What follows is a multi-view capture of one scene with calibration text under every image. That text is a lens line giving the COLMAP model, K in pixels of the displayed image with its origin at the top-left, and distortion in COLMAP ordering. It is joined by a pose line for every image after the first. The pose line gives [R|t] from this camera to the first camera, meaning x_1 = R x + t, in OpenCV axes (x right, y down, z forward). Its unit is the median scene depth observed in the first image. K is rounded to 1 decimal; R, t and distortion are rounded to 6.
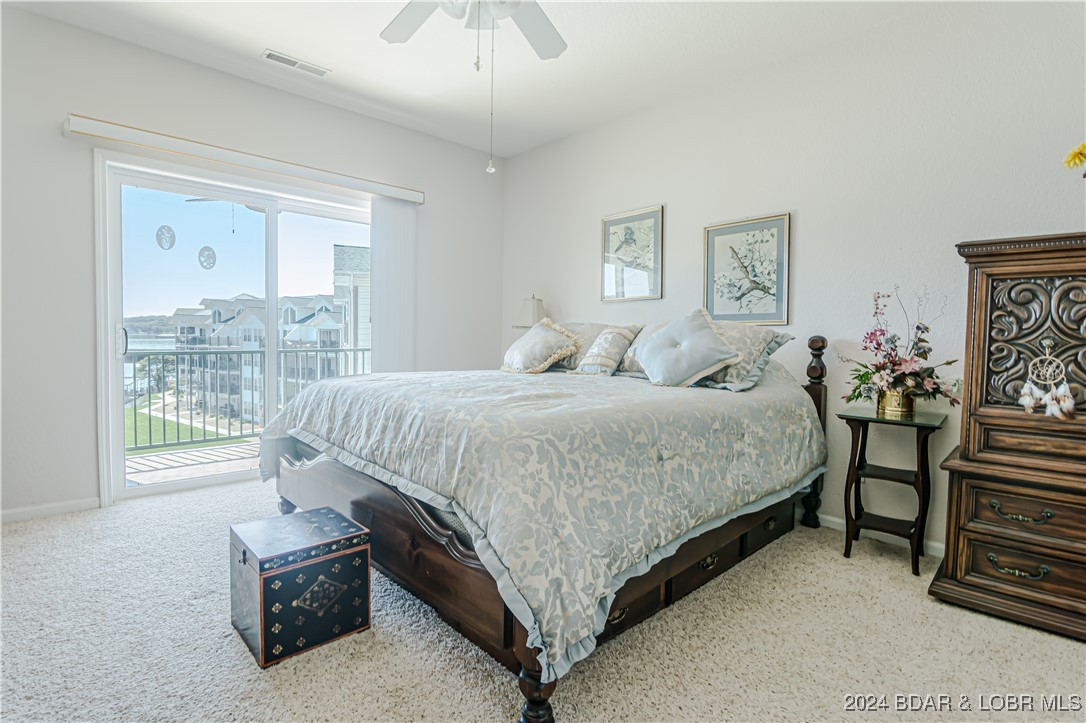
lens RADIAL K [[524.1, 0, 543.8], [0, 524.1, 359.3], [0, 0, 1]] dist [-0.006016, -0.004981]
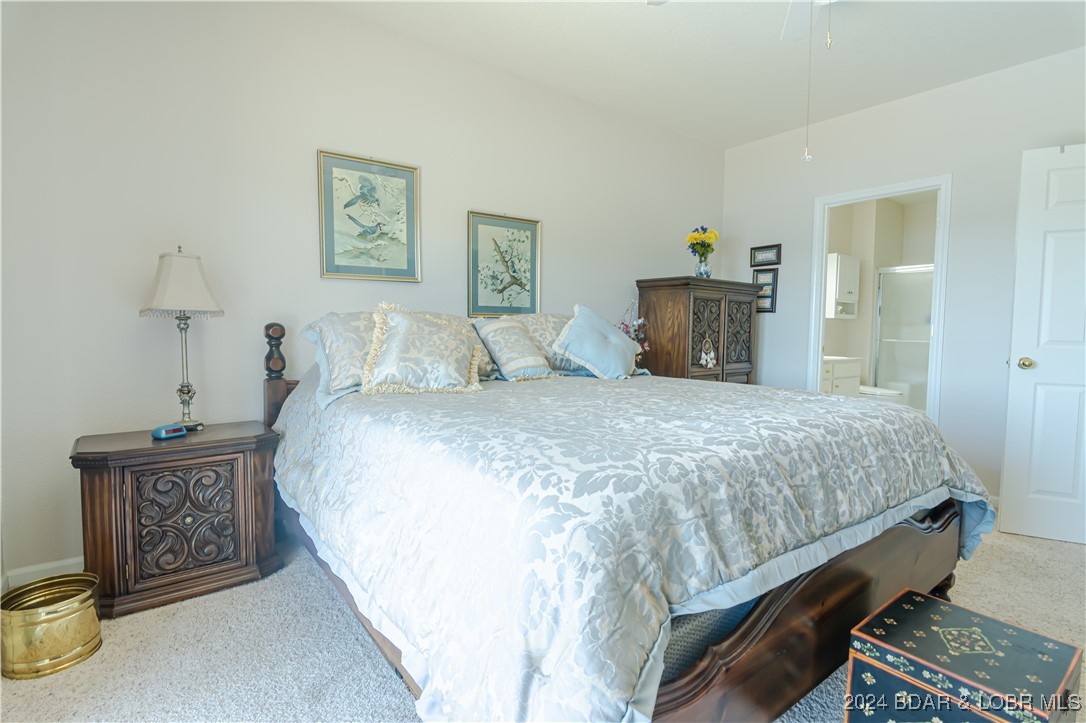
lens RADIAL K [[524.1, 0, 543.8], [0, 524.1, 358.1], [0, 0, 1]] dist [-0.006016, -0.004981]
pose [[0.115613, -0.067448, 0.991002, -0.650738], [0.038502, 0.997246, 0.063381, -0.047839], [-0.992548, 0.030828, 0.117892, 0.806363]]
